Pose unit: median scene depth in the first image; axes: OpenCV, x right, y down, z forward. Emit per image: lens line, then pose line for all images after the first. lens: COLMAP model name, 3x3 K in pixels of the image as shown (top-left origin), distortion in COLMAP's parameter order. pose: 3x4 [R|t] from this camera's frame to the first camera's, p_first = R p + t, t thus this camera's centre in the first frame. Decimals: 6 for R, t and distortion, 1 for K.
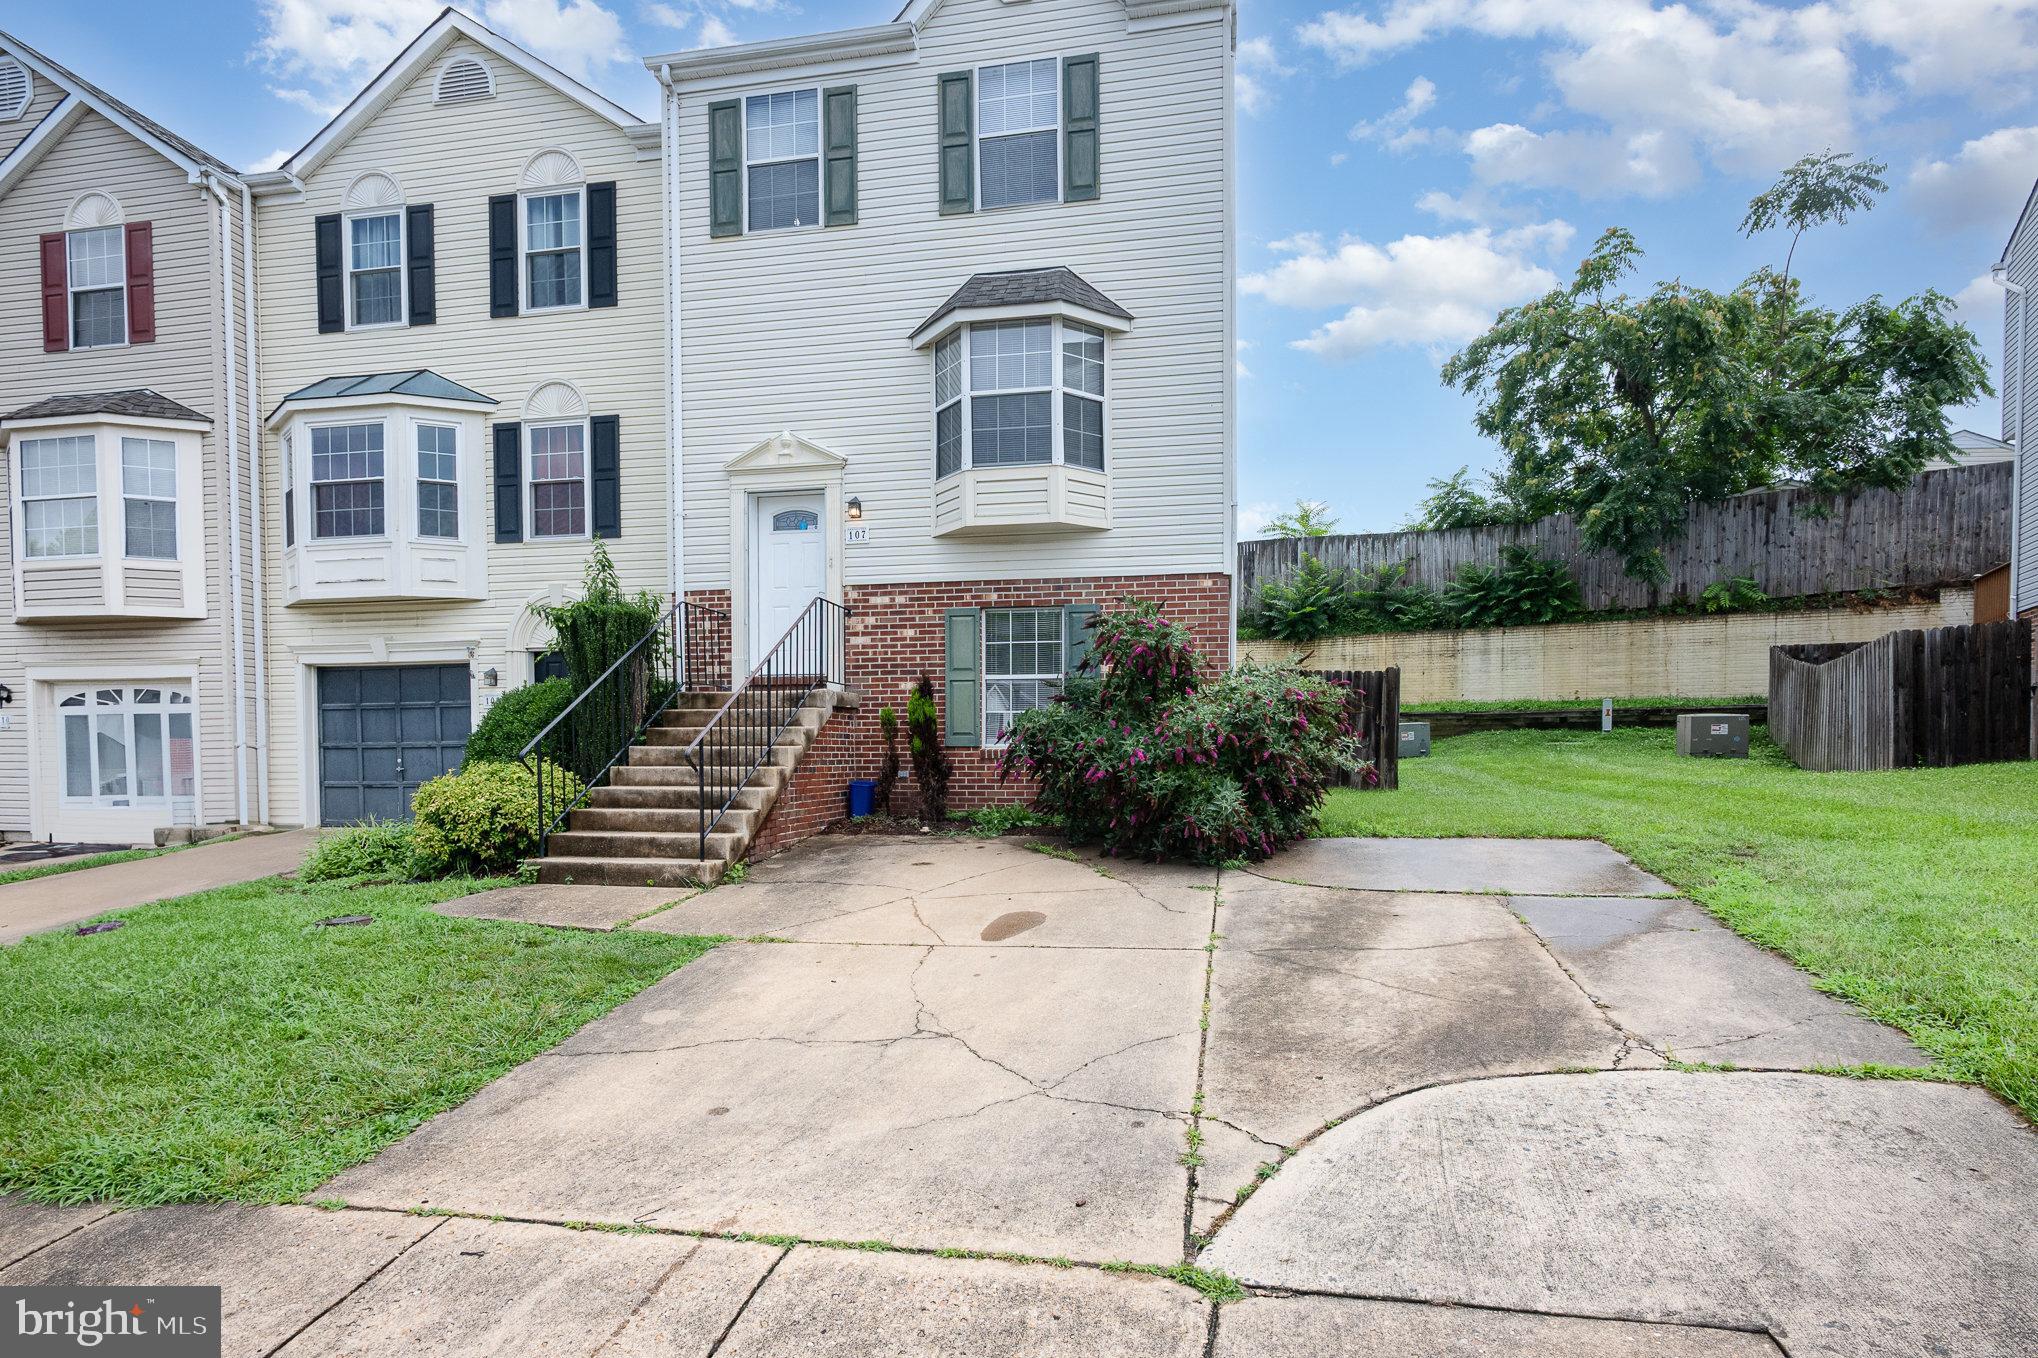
lens RADIAL K [[869.2, 0, 1019.0], [0, 869.2, 679.0], [0, 0, 1]] dist [0.001234, 0.000455]
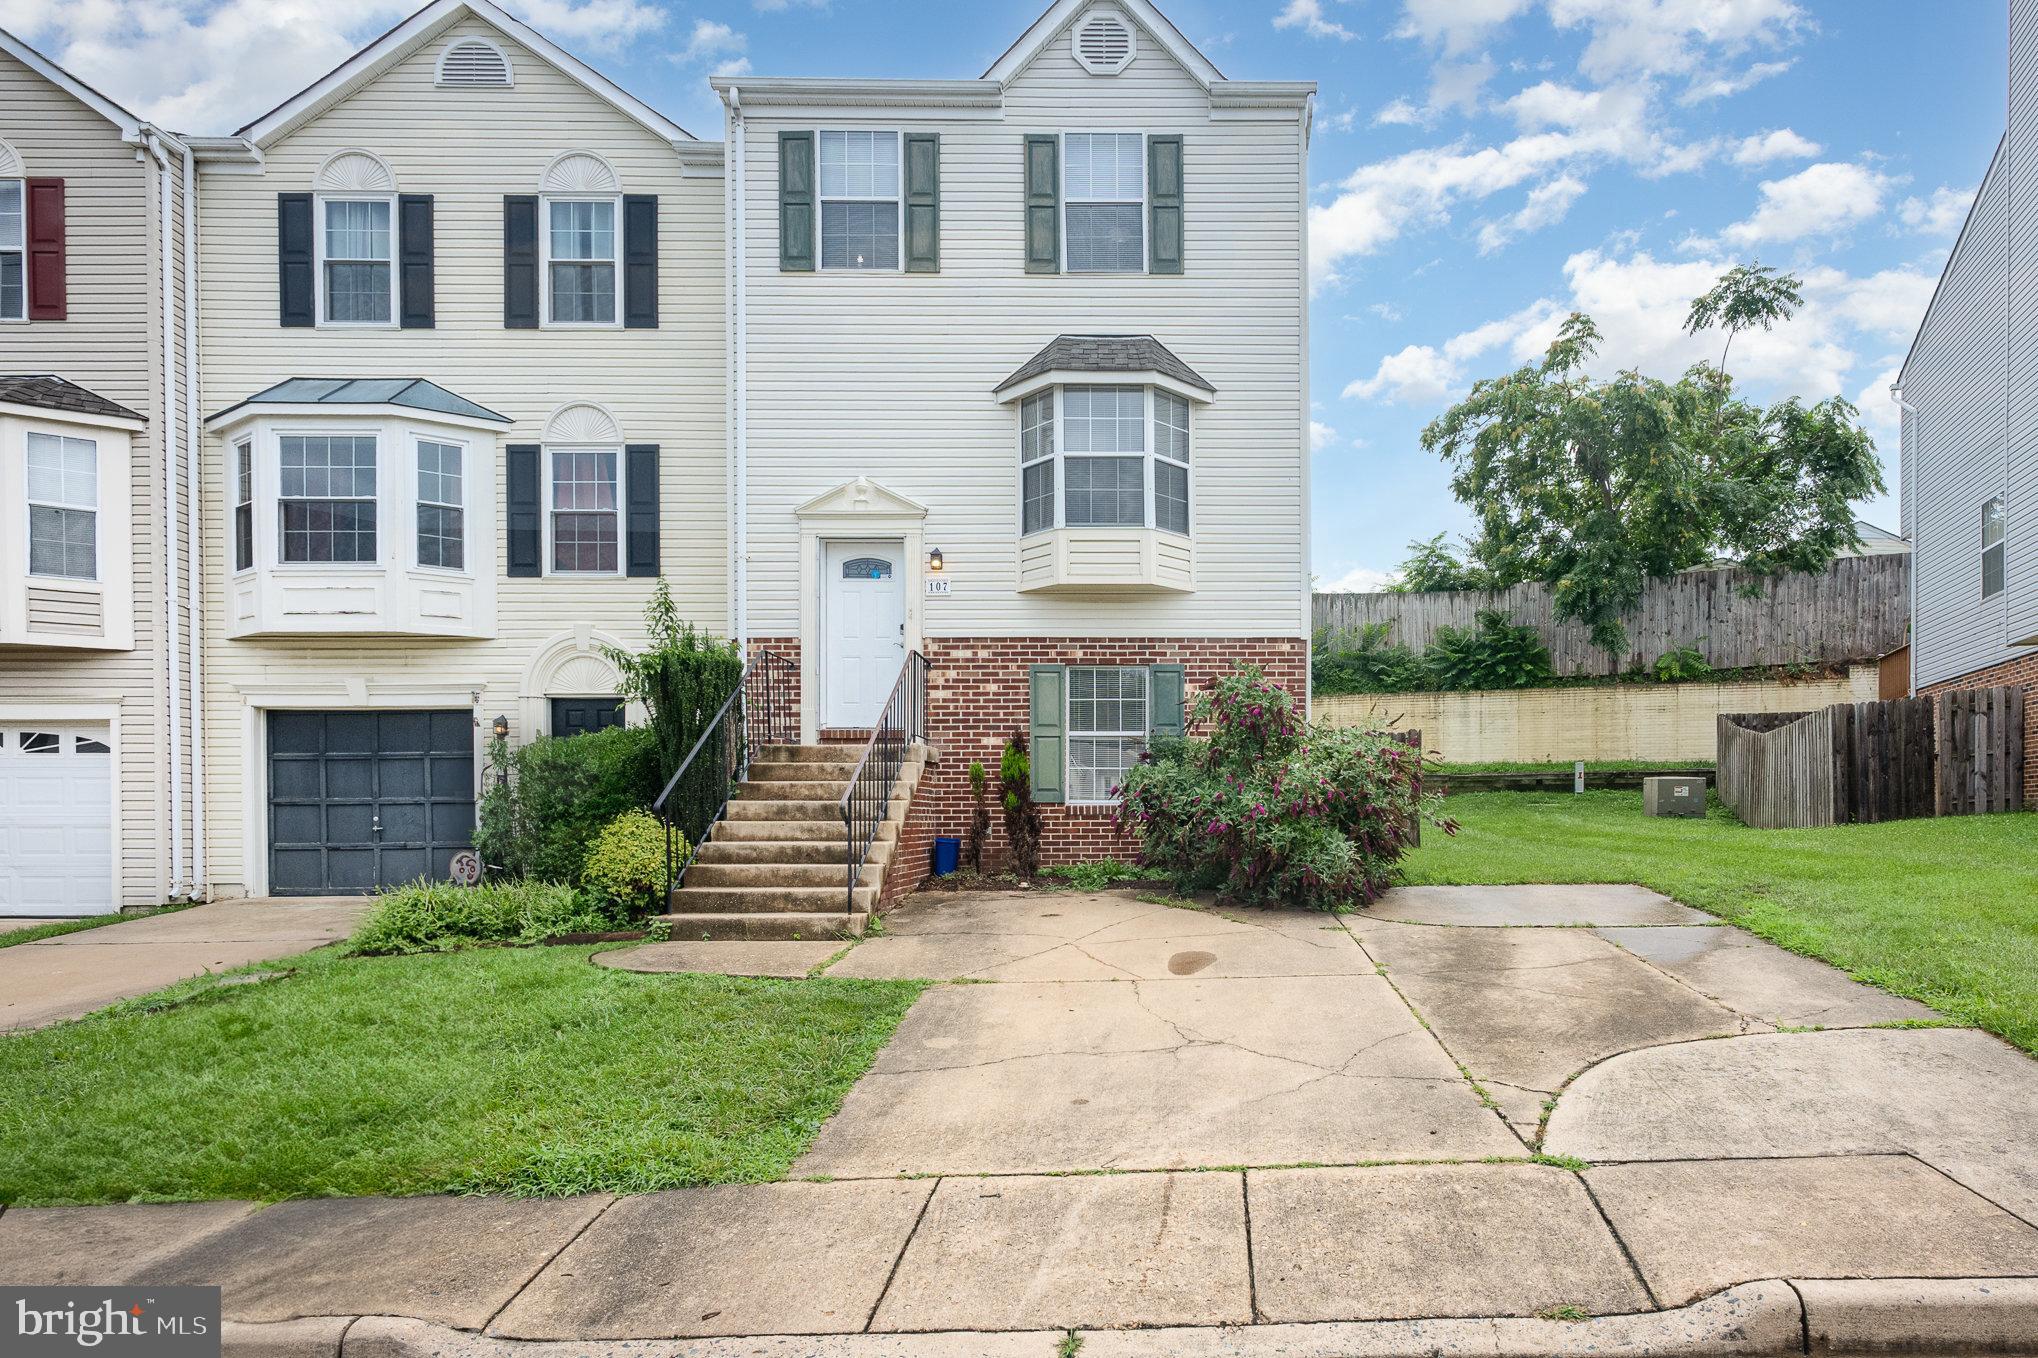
lens RADIAL K [[1043.3, 0, 1020.4], [0, 1043.3, 701.8], [0, 0, 1]] dist [0.001441, 0.001202]
pose [[0.984436, 0.019552, 0.174651, -0.266147], [-0.014127, 0.999380, -0.032254, 0.000856], [-0.175173, 0.029285, 0.984102, -0.153036]]
